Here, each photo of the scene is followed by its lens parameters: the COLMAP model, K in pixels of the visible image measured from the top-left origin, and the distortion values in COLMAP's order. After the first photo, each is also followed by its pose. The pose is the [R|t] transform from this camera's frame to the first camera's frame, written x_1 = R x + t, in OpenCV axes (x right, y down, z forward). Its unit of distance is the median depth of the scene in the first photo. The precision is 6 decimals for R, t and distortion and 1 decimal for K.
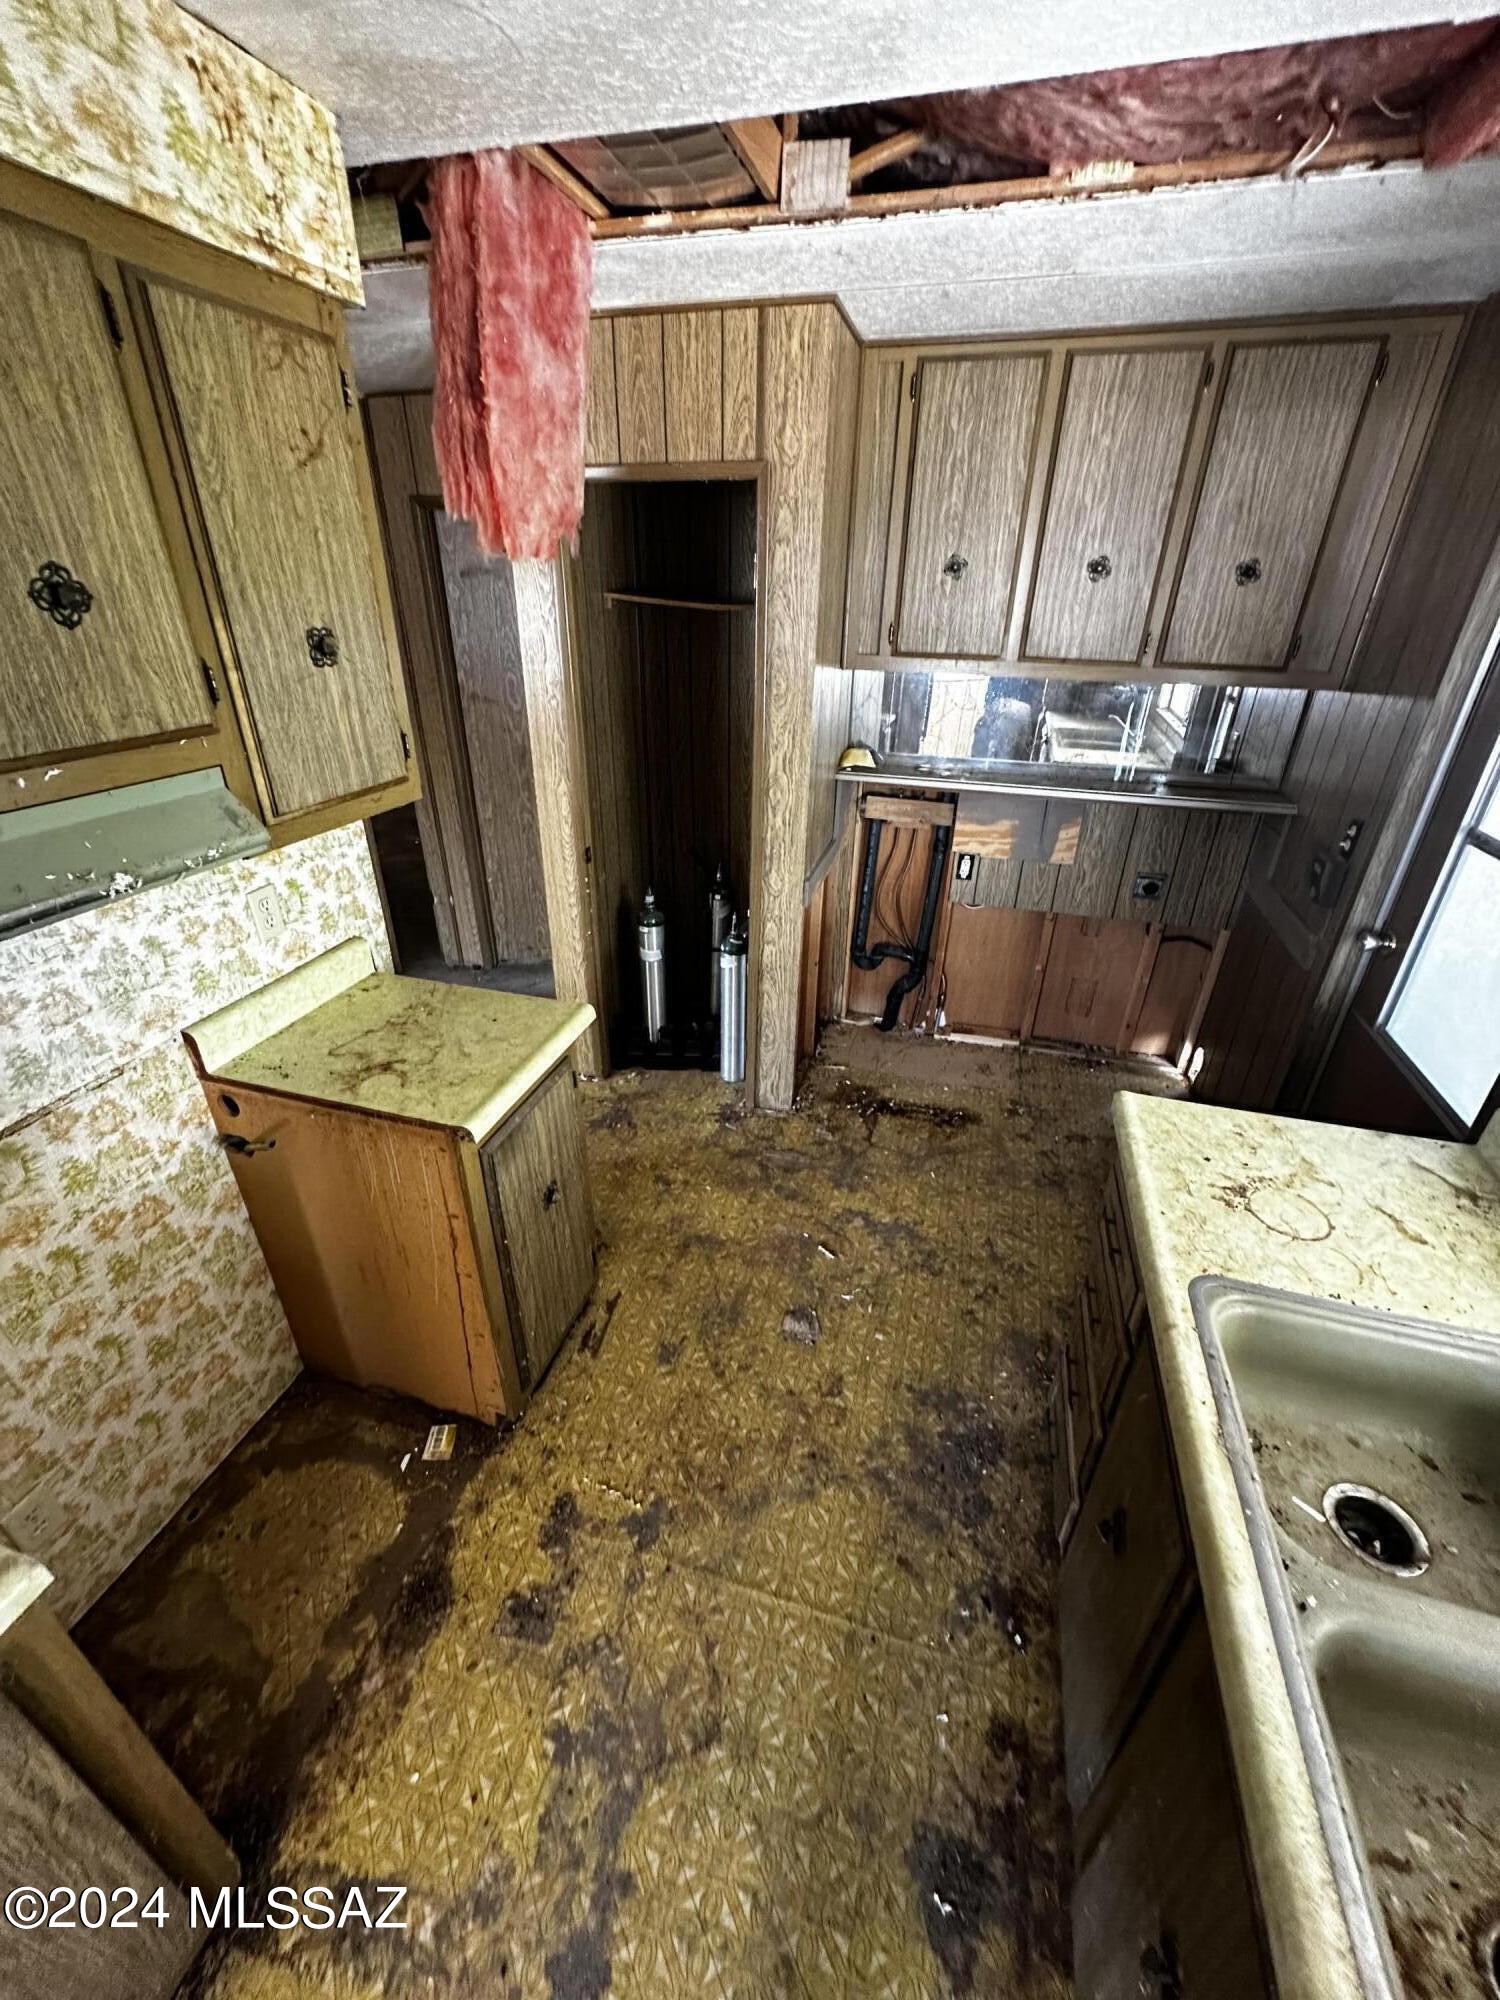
lens RADIAL K [[799.5, 0, 750.0], [0, 799.5, 1000.0], [0, 0, 1]] dist [-0.003176, 0.001159]
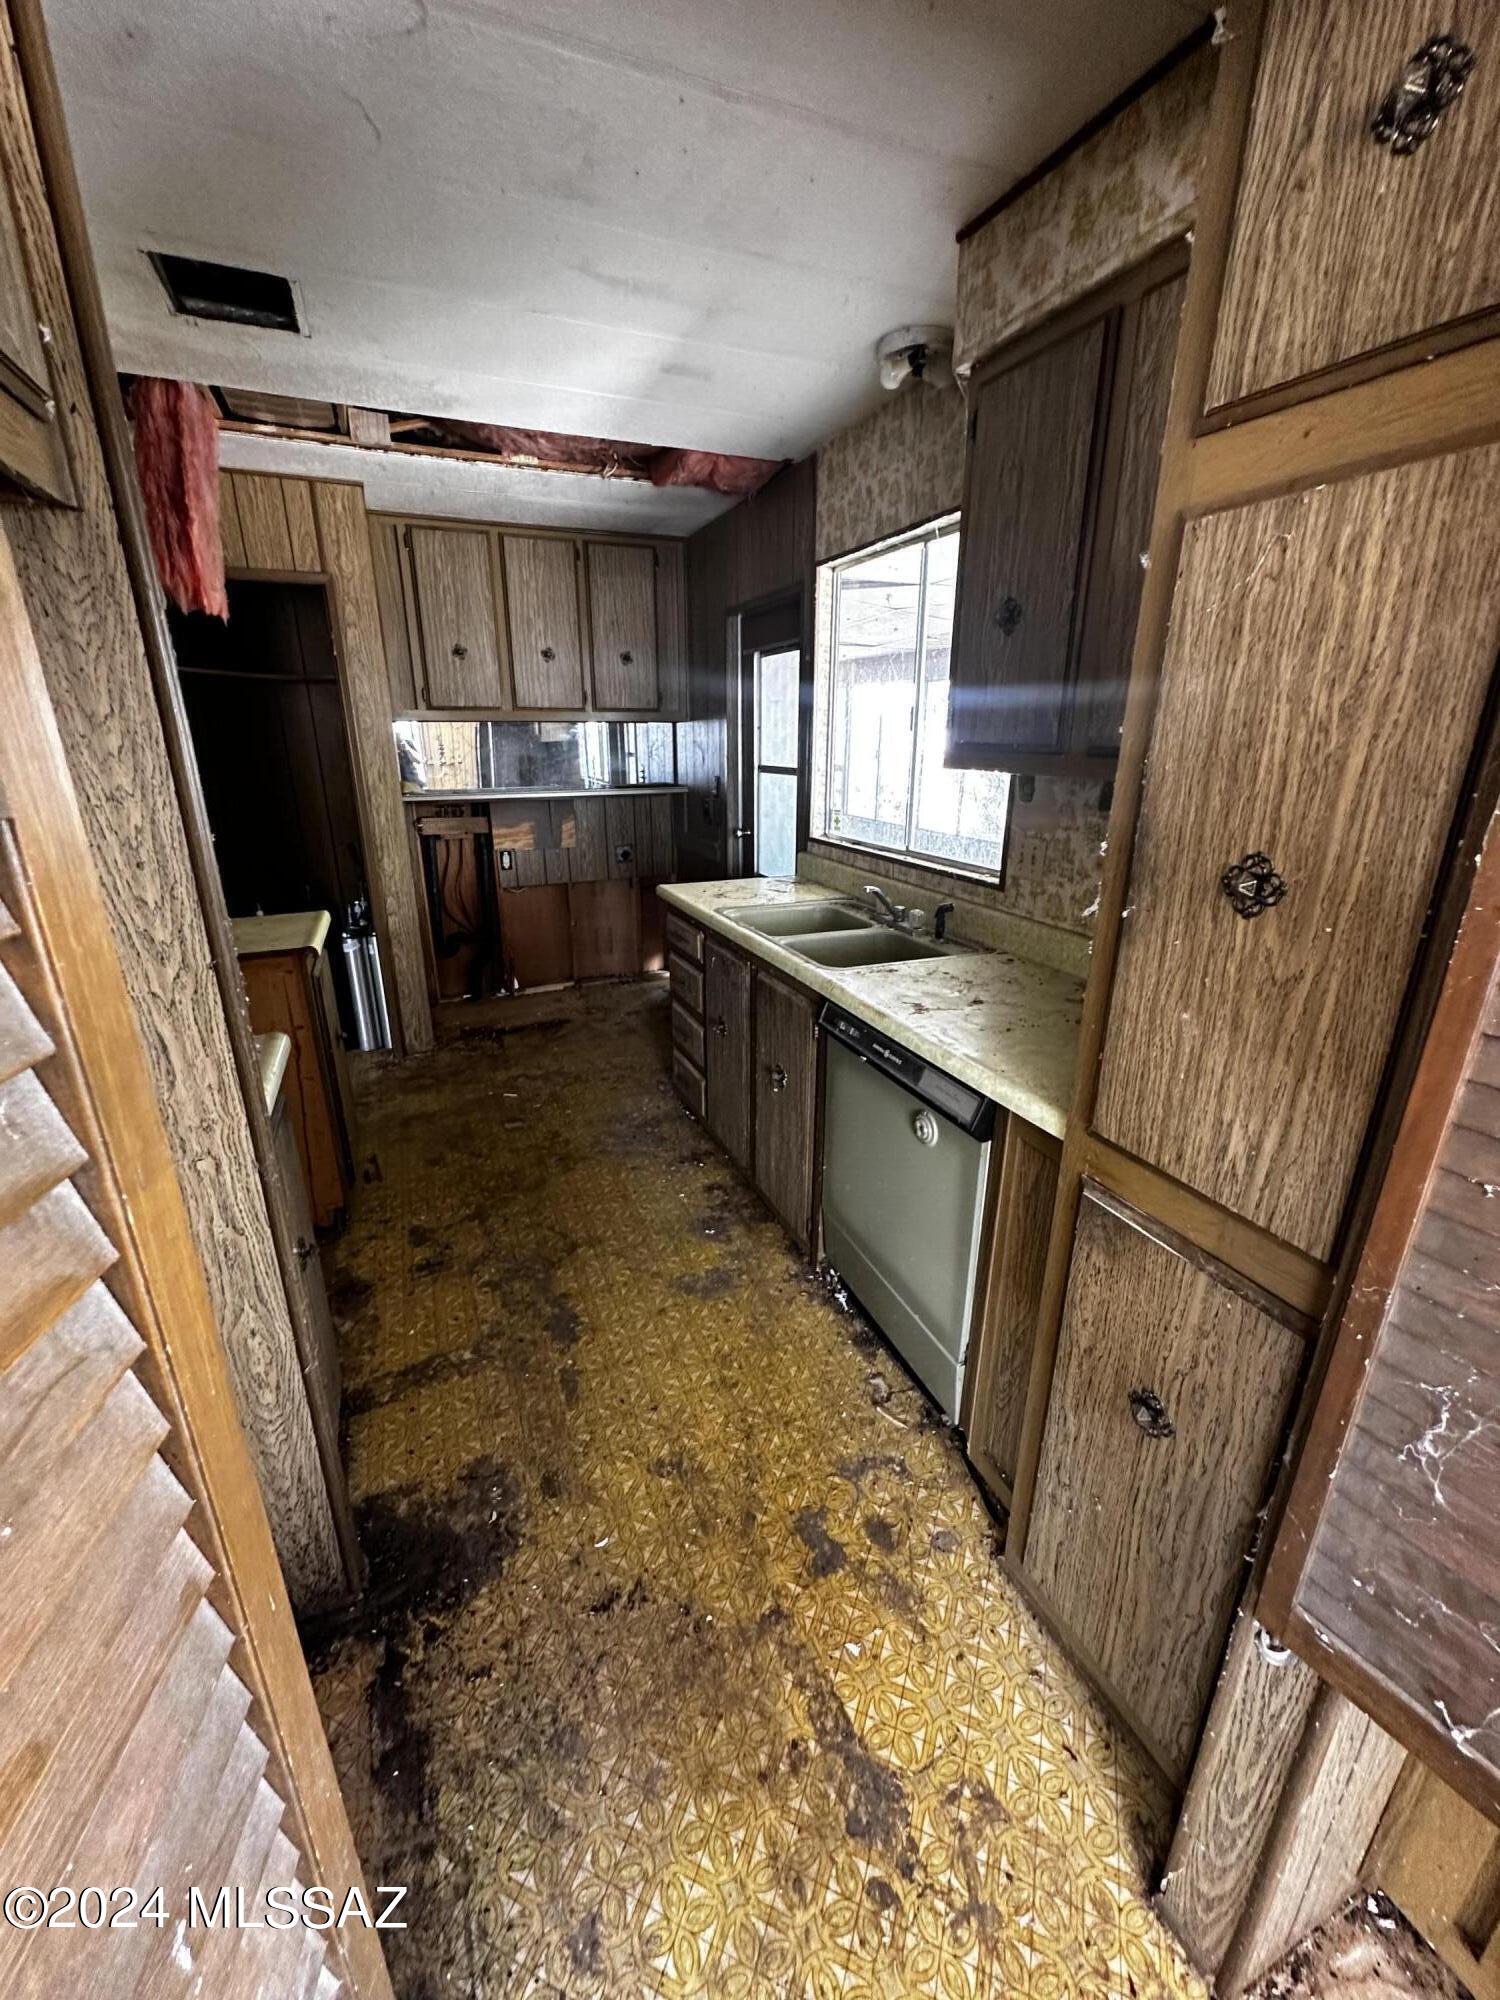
lens RADIAL K [[799.5, 0, 750.0], [0, 799.5, 1000.0], [0, 0, 1]] dist [-0.003176, 0.001159]
pose [[0.772078, -0.216431, 0.597540, -0.446144], [0.306226, 0.950572, -0.051373, 0.412926], [-0.556886, 0.222646, 0.800192, -0.471632]]
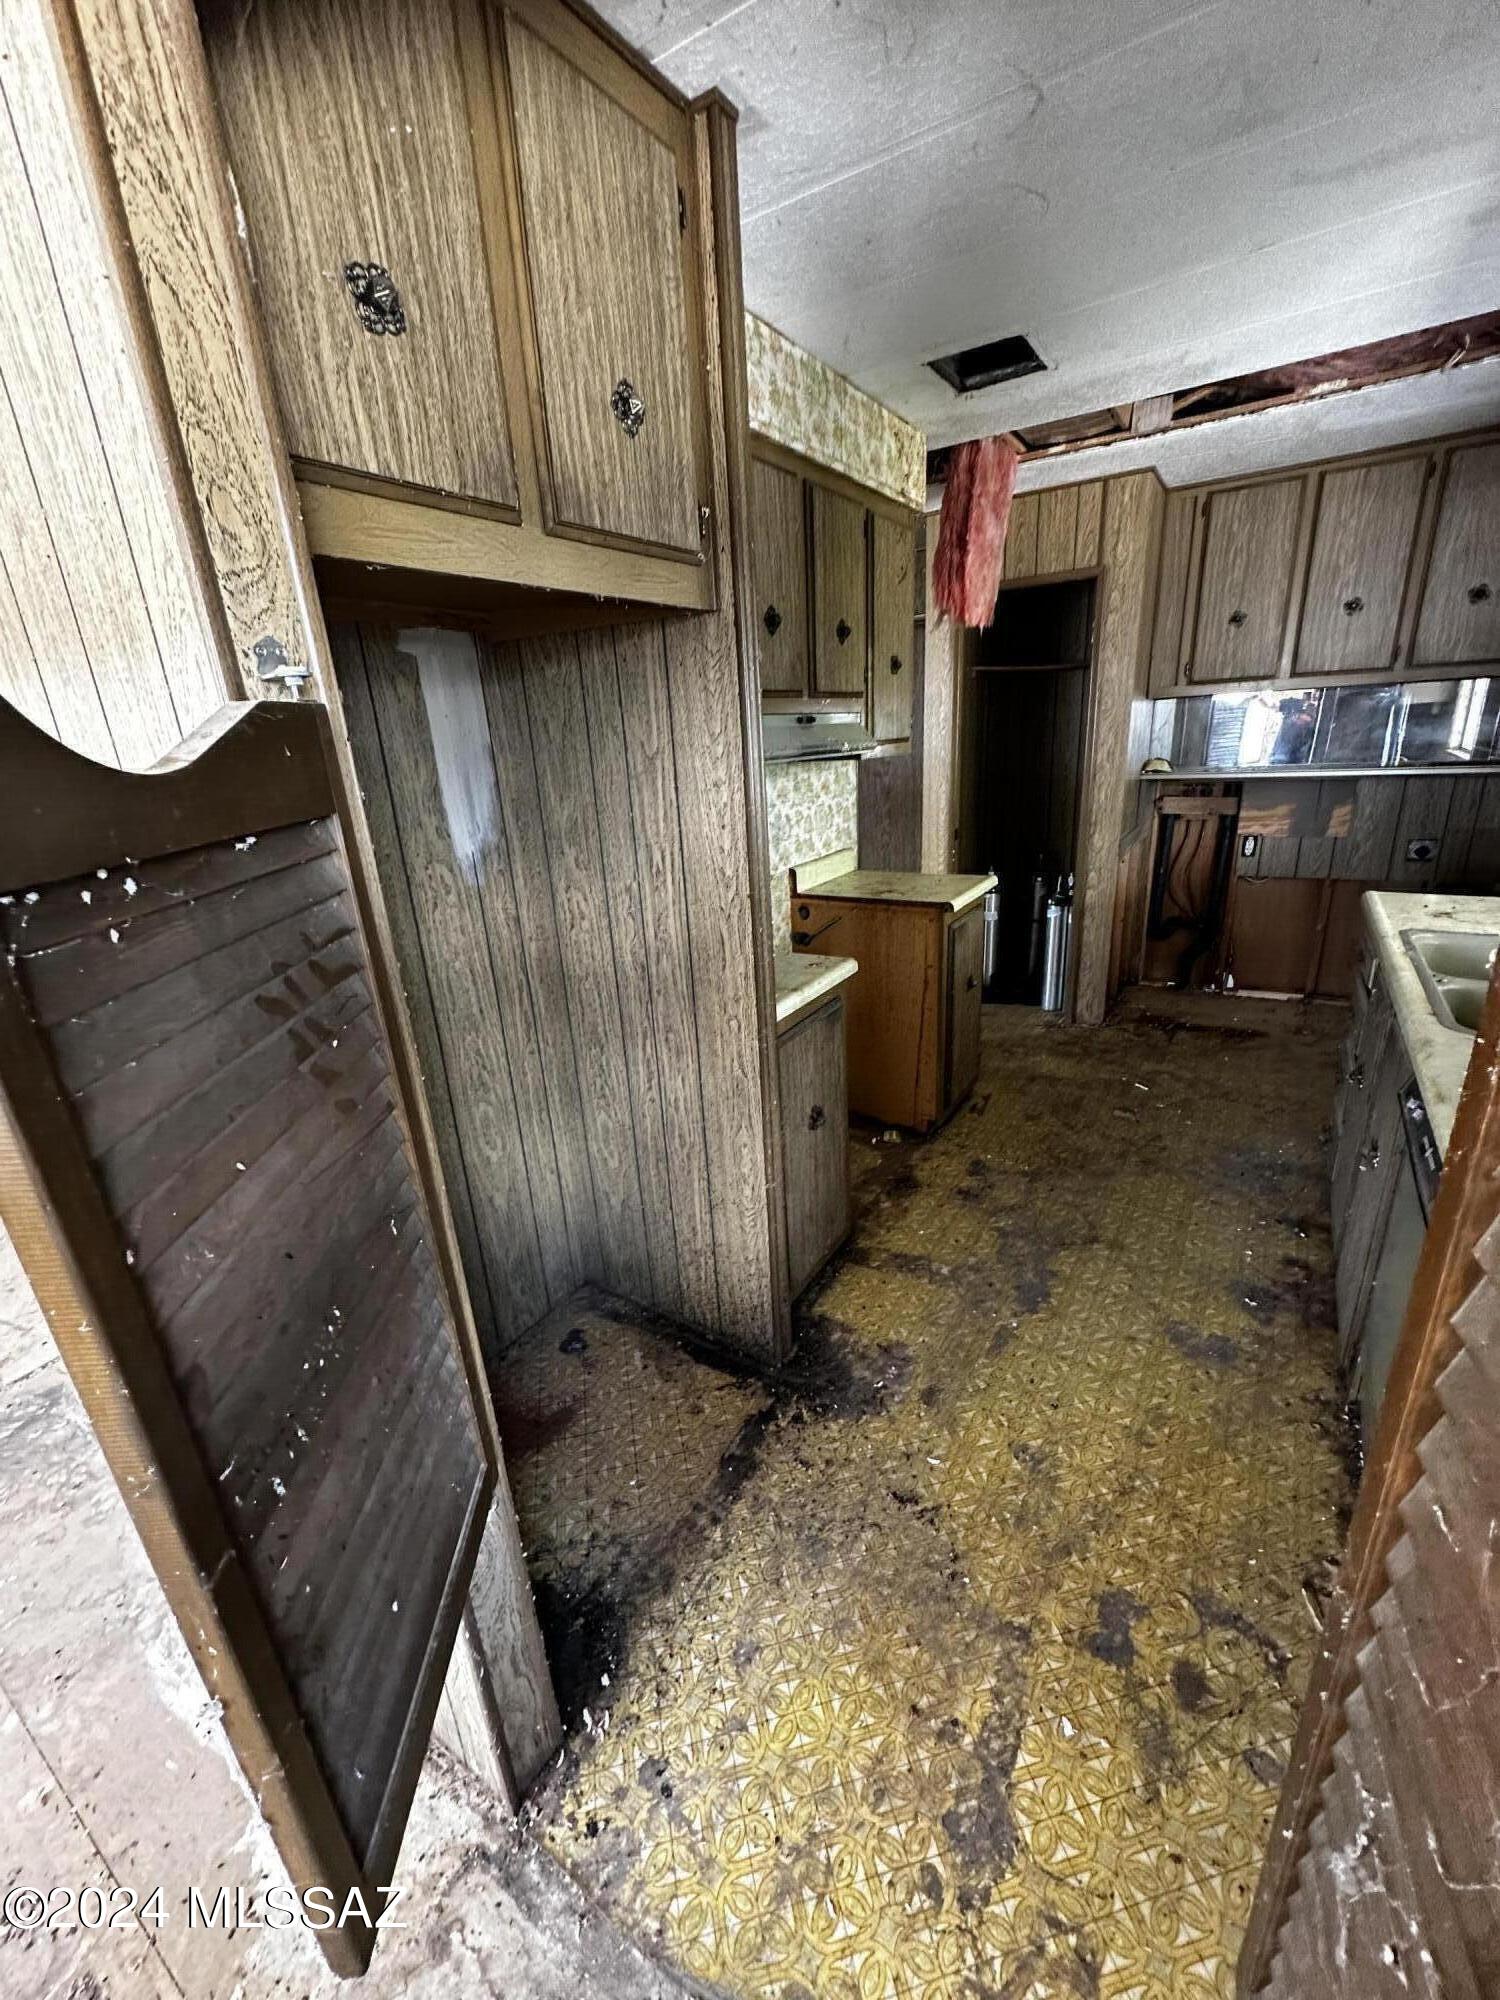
lens RADIAL K [[799.5, 0, 750.0], [0, 799.5, 1000.0], [0, 0, 1]] dist [-0.003176, 0.001159]
pose [[0.956402, 0.022741, -0.291168, -0.175575], [-0.066682, 0.987633, -0.141894, 0.470578], [0.284341, 0.155123, 0.946090, -0.595148]]
